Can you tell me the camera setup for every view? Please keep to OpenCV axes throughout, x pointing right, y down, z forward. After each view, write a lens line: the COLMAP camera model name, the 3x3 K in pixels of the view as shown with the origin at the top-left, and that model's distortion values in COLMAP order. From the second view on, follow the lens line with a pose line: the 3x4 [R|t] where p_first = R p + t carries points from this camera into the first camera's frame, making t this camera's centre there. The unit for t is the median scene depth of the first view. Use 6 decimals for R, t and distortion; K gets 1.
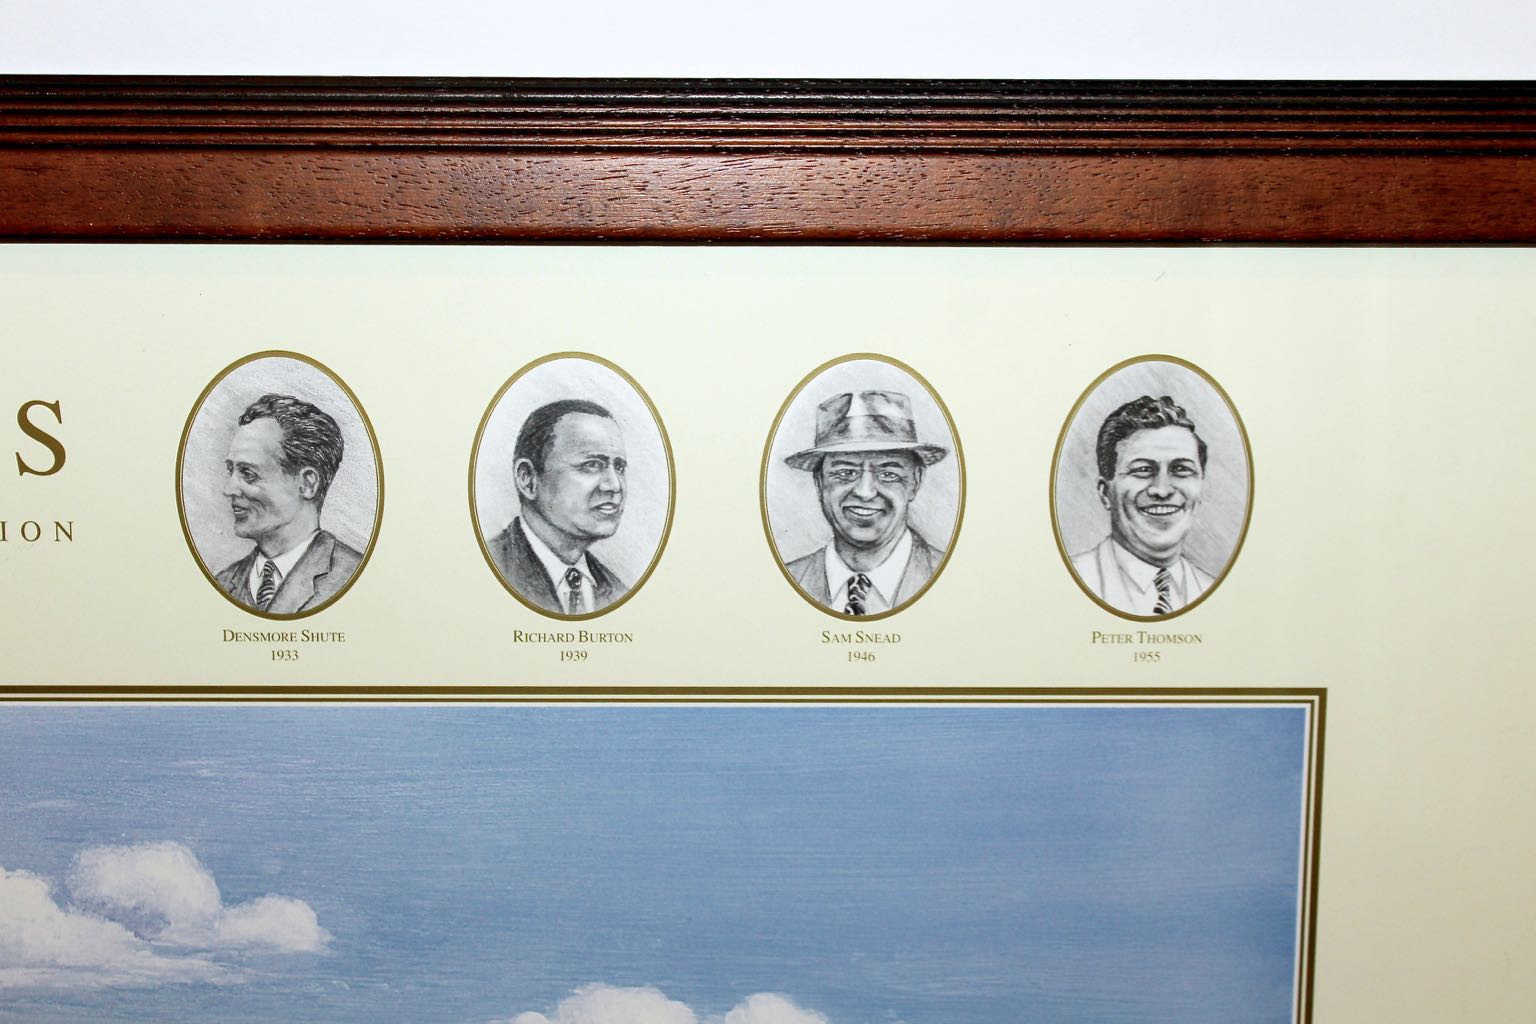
lens RADIAL K [[1648.7, 0, 762.1], [0, 1648.7, 582.6], [0, 0, 1]] dist [0.008605, -0.001904]
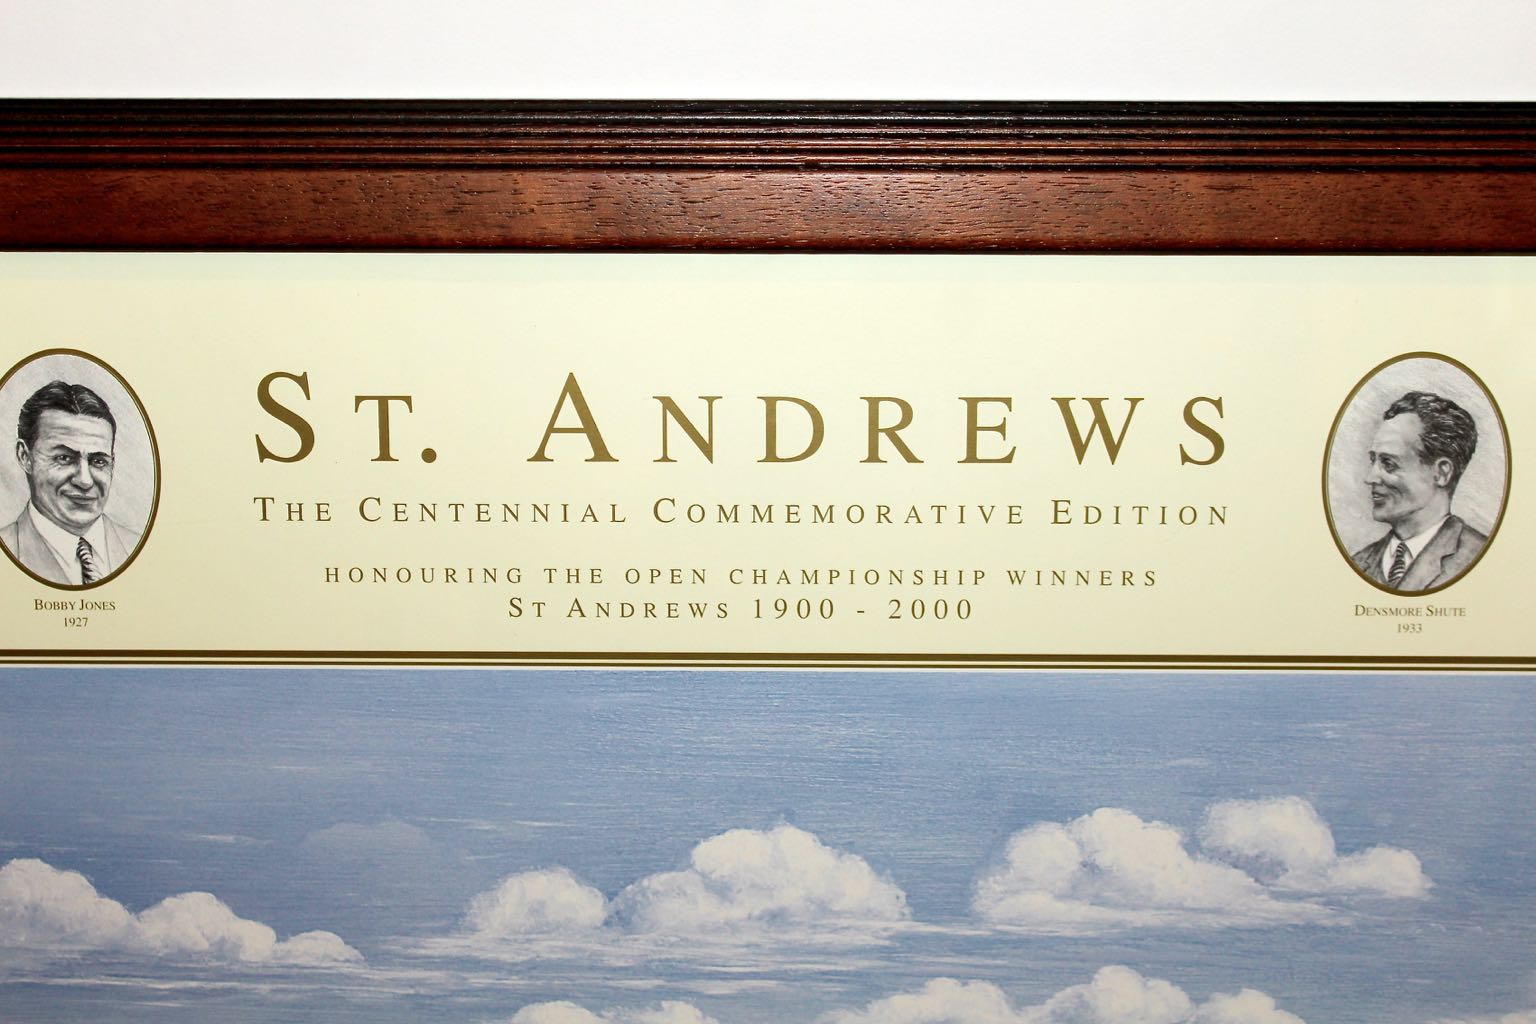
lens RADIAL K [[1498.5, 0, 839.8], [0, 1498.5, 562.3], [0, 0, 1]] dist [-0.014086, 0.025093]
pose [[0.999752, 0.002618, -0.022117, -0.649233], [-0.002574, 0.999995, 0.002042, -0.001155], [0.022123, -0.001985, 0.999753, -0.007498]]
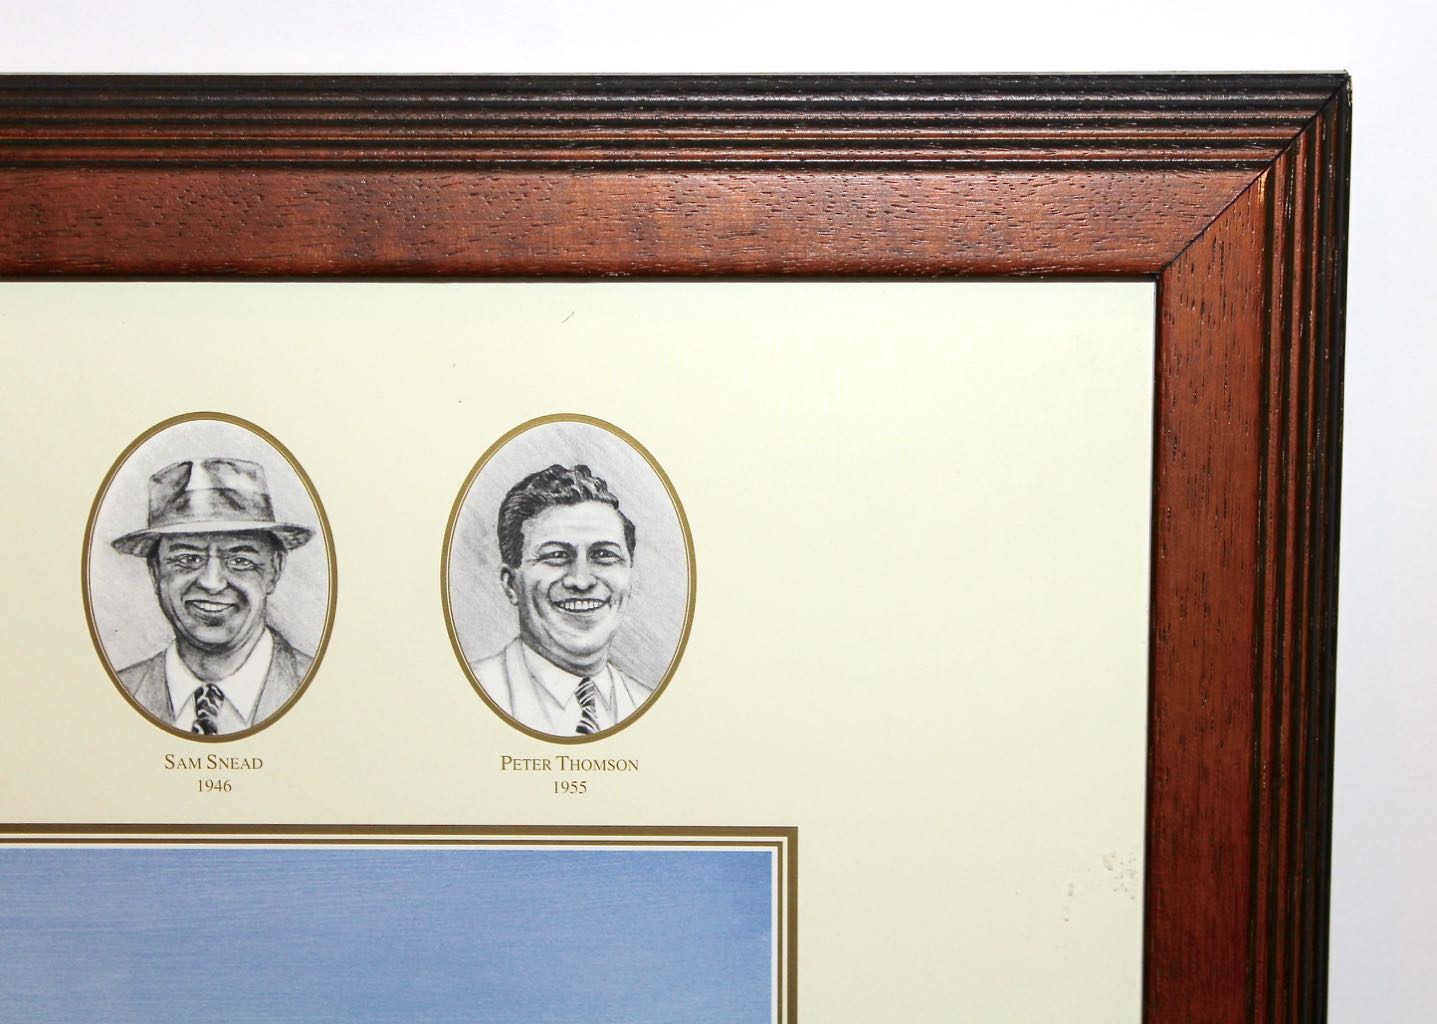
lens RADIAL K [[2041.0, 0, 719.0], [0, 2041.0, 634.8], [0, 0, 1]] dist [0.021355, 0.032717]
pose [[0.999601, 0.001098, -0.028211, 0.338081], [-0.001958, 0.999533, -0.030487, 0.000774], [0.028165, 0.030530, 0.999137, 0.003180]]
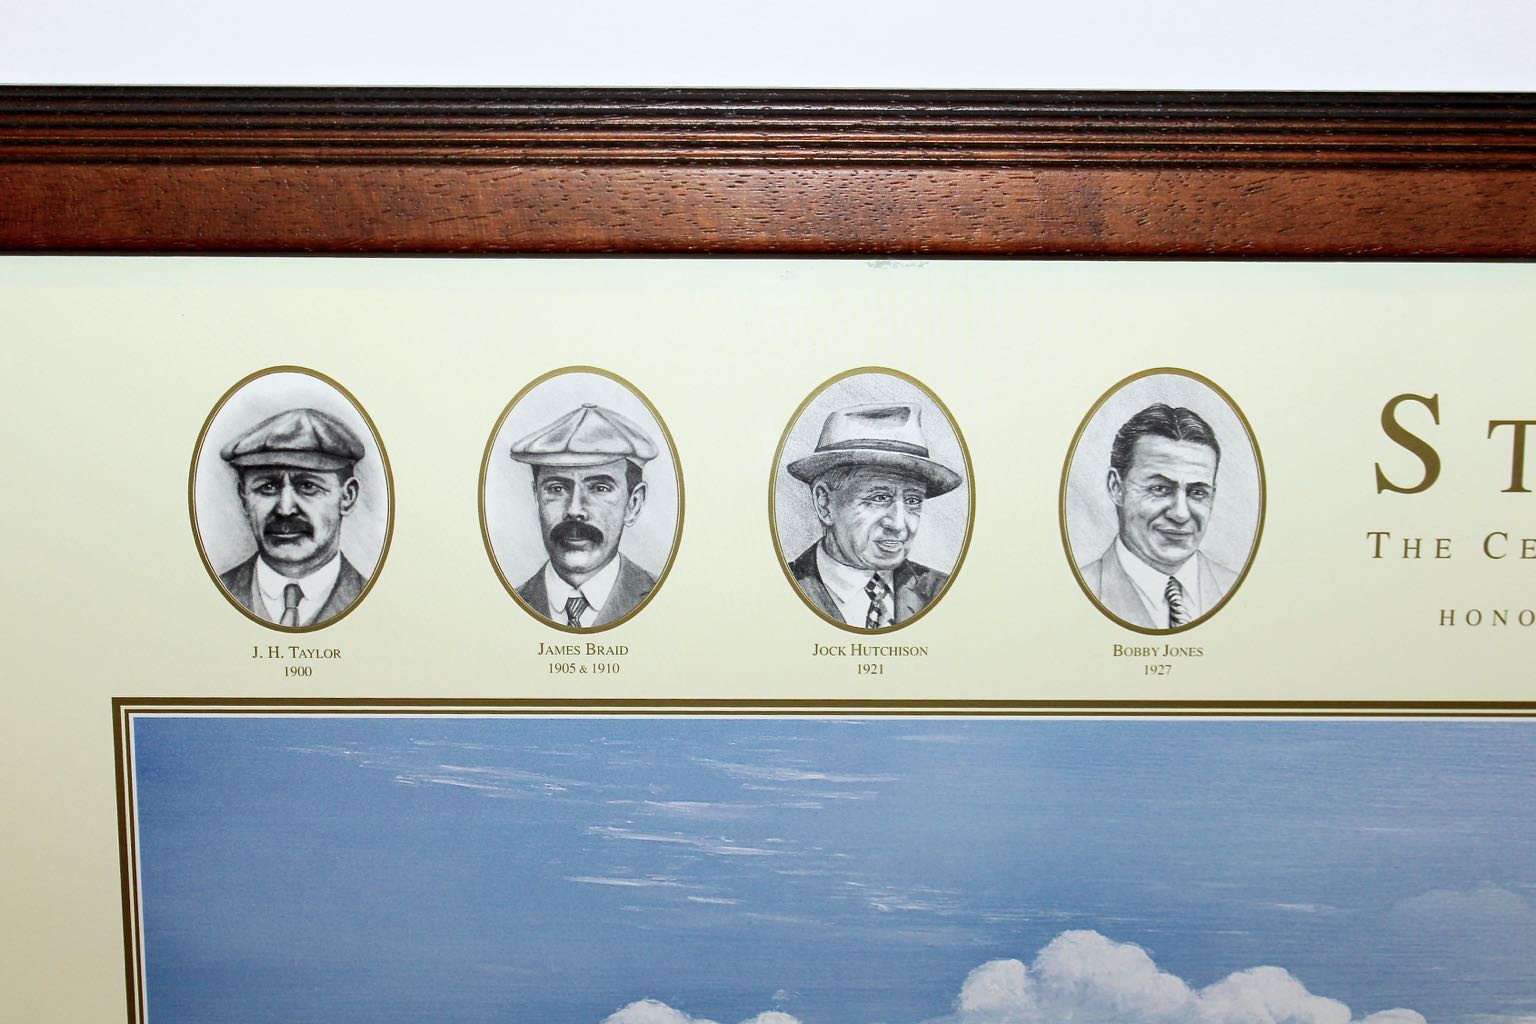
lens RADIAL K [[1647.5, 0, 836.1], [0, 1647.5, 617.6], [0, 0, 1]] dist [-0.004211, 0.014812]
pose [[0.999945, 0.002041, -0.010254, -1.373750], [-0.001906, 0.999912, 0.013128, -0.002267], [0.010279, -0.013108, 0.999861, -0.019230]]
